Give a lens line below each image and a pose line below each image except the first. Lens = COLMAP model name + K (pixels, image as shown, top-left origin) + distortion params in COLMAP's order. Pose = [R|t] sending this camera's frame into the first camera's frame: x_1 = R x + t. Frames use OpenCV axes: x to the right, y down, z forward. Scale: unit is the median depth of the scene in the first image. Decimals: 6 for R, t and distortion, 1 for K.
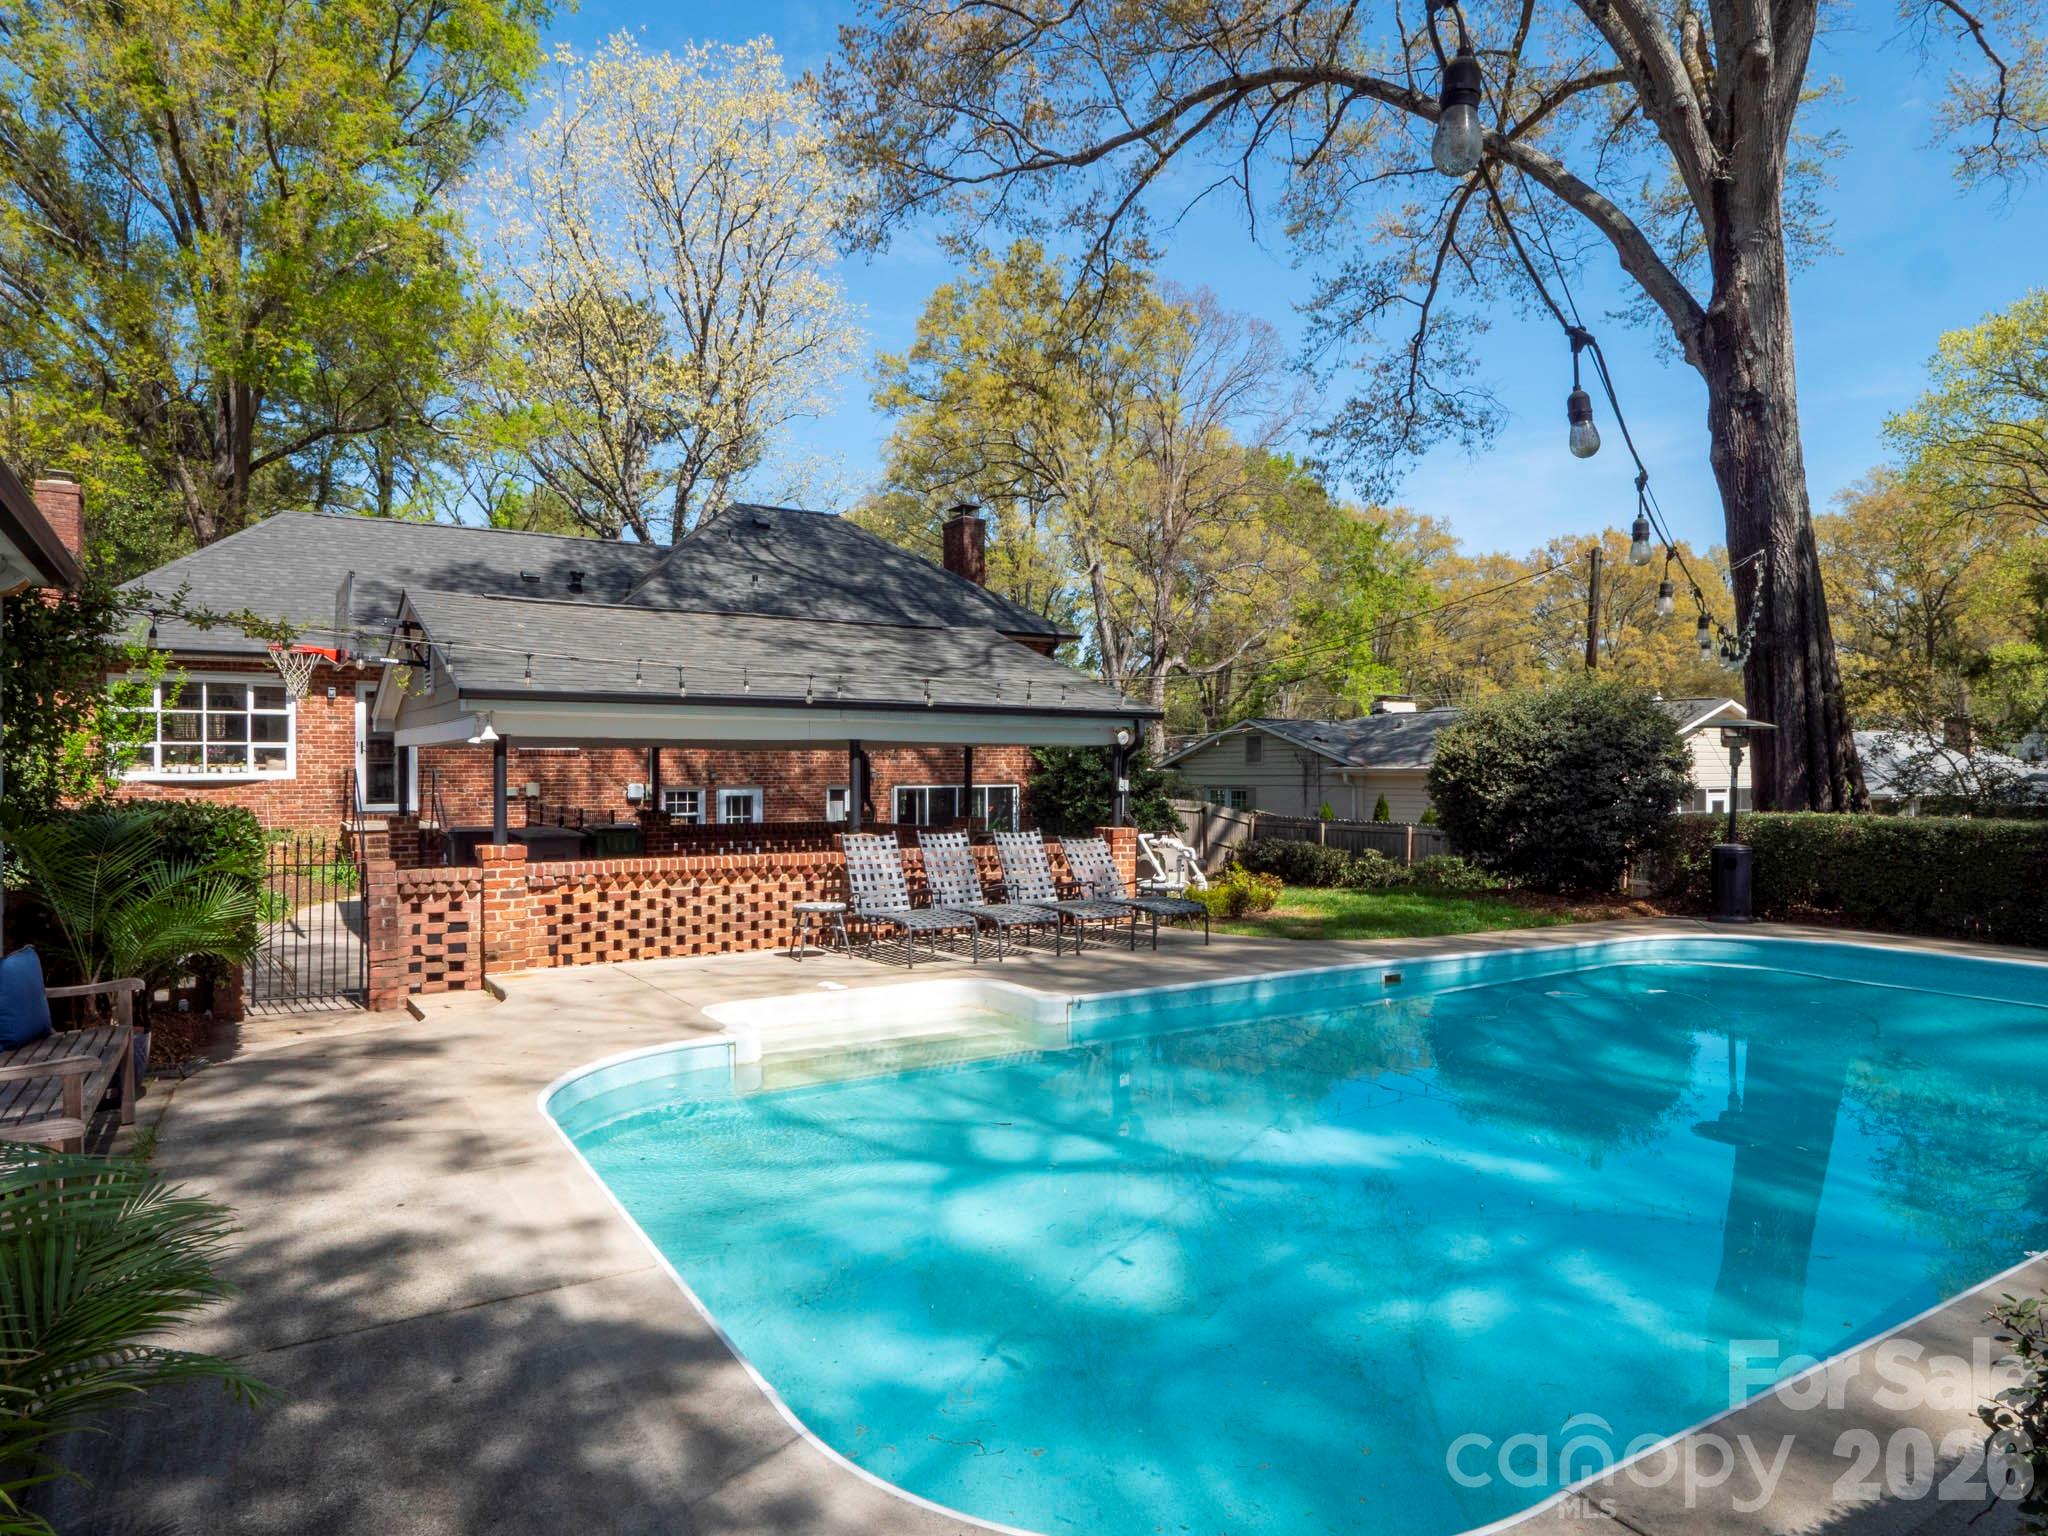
lens RADIAL K [[1243.5, 0, 1024.4], [0, 1243.5, 779.7], [0, 0, 1]] dist [-0.027624, 0.006840]
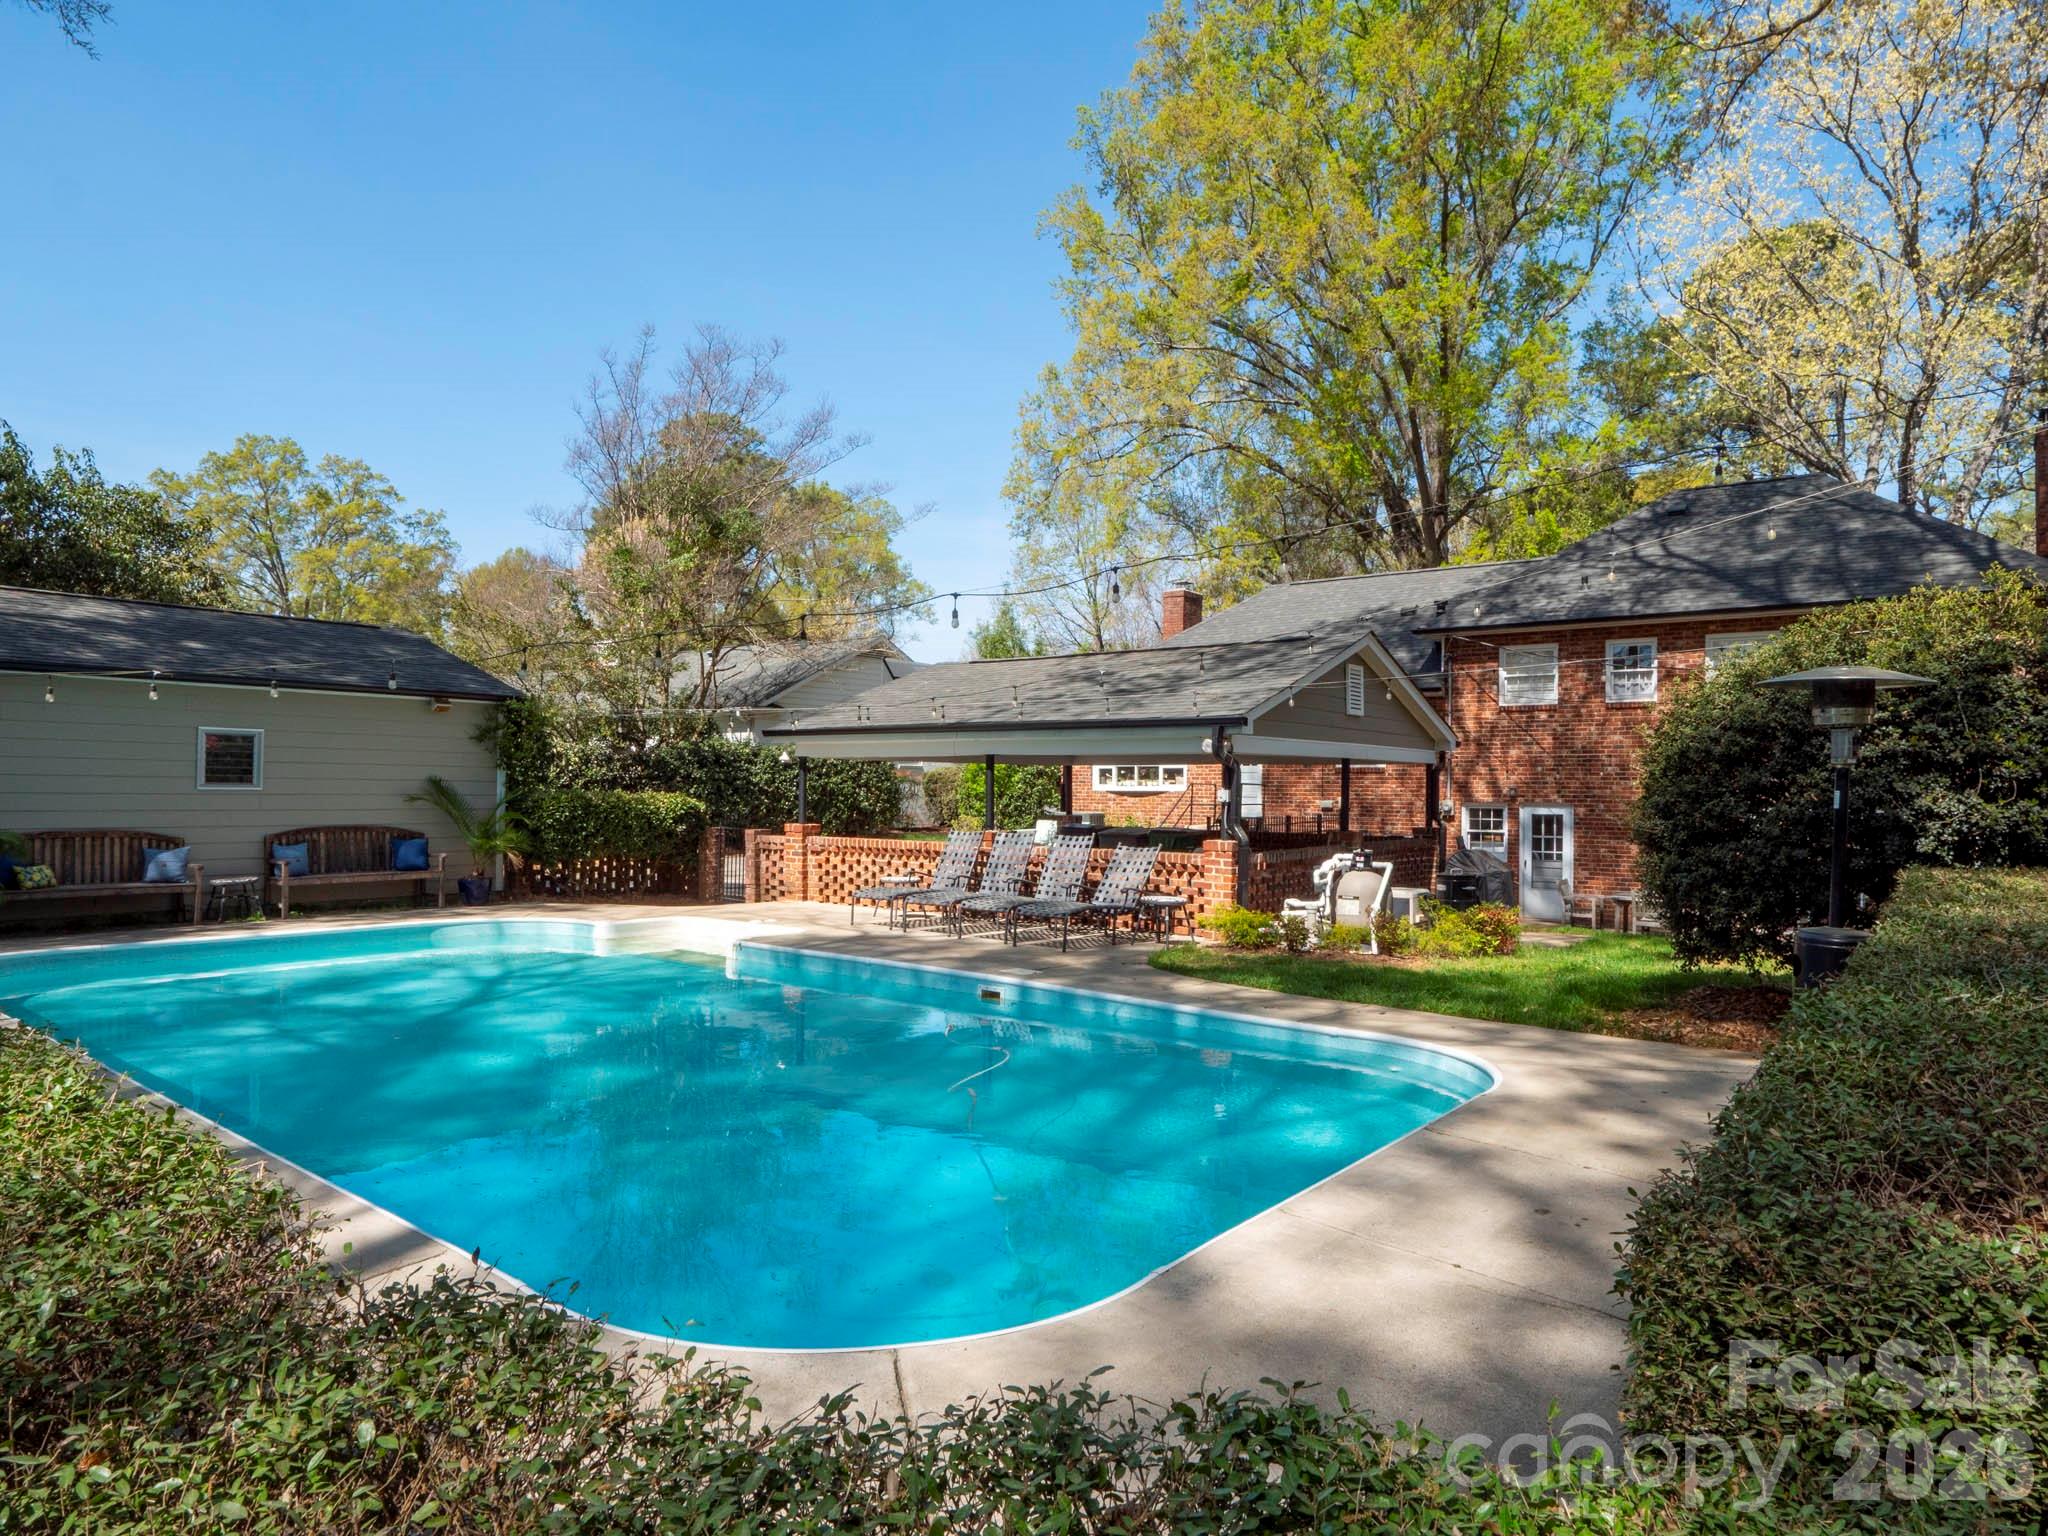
lens RADIAL K [[1244.7, 0, 1022.9], [0, 1244.7, 776.2], [0, 0, 1]] dist [-0.029763, 0.007089]
pose [[0.338957, -0.004687, -0.940790, 1.172616], [-0.017612, 0.999781, -0.011326, 0.003461], [0.940637, 0.020408, 0.338800, 0.685755]]
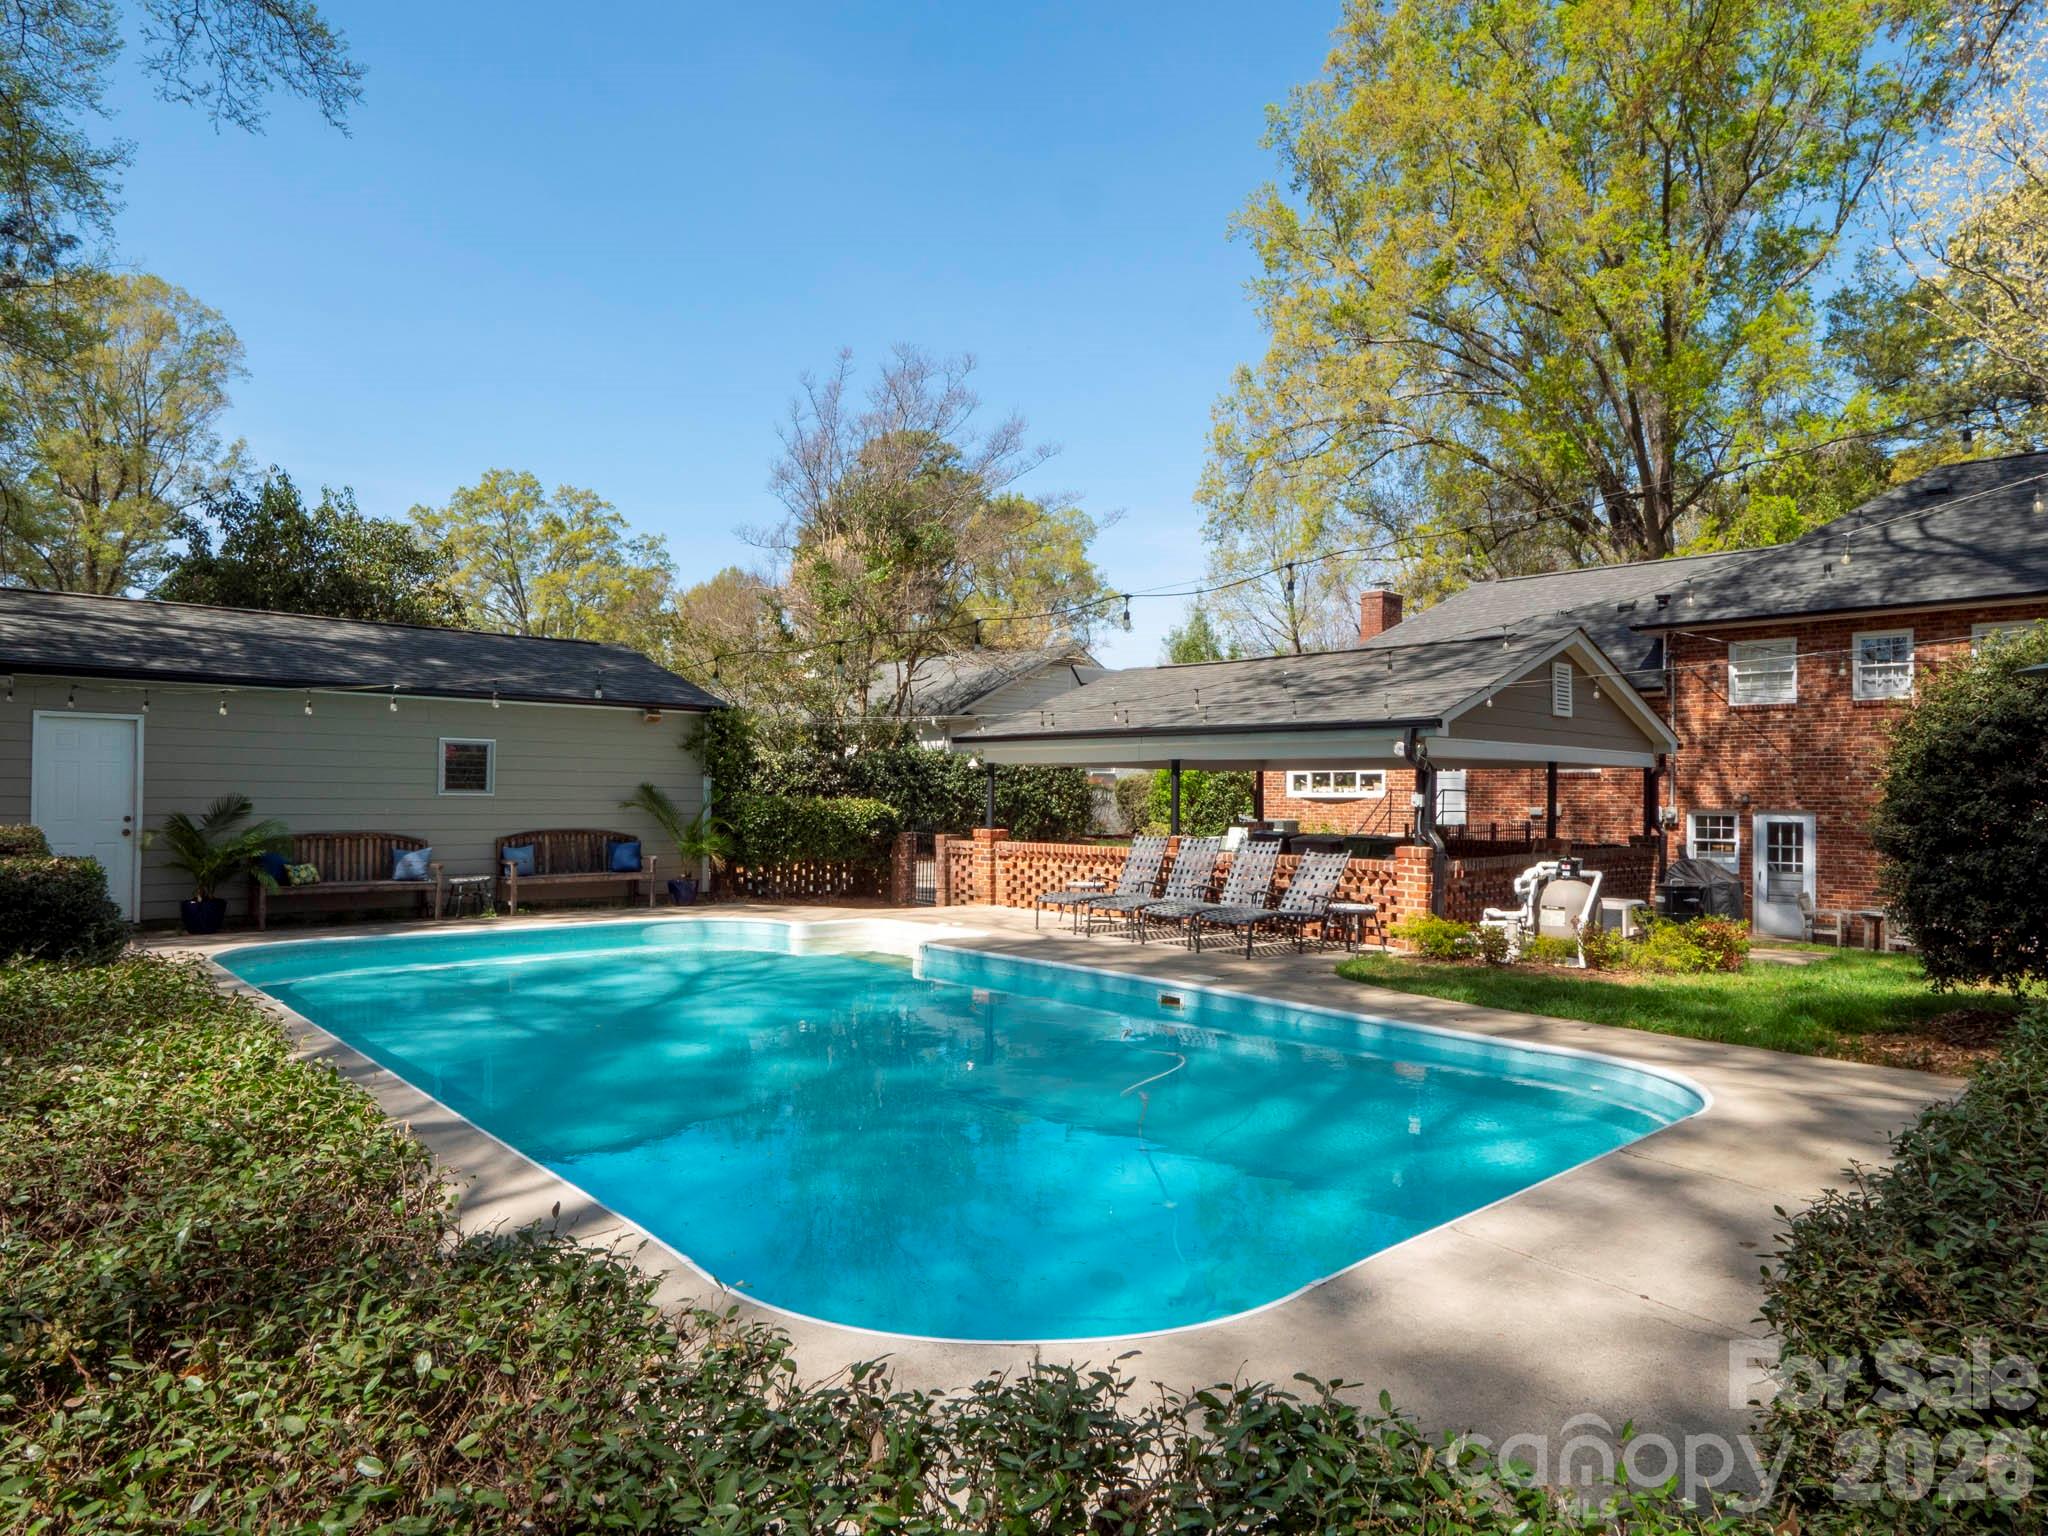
lens RADIAL K [[1243.5, 0, 1024.4], [0, 1243.5, 779.7], [0, 0, 1]] dist [-0.027624, 0.006840]
pose [[0.186950, -0.009405, -0.982324, 1.174514], [-0.016890, 0.999776, -0.012786, 0.006952], [0.982224, 0.018982, 0.186750, 0.700704]]
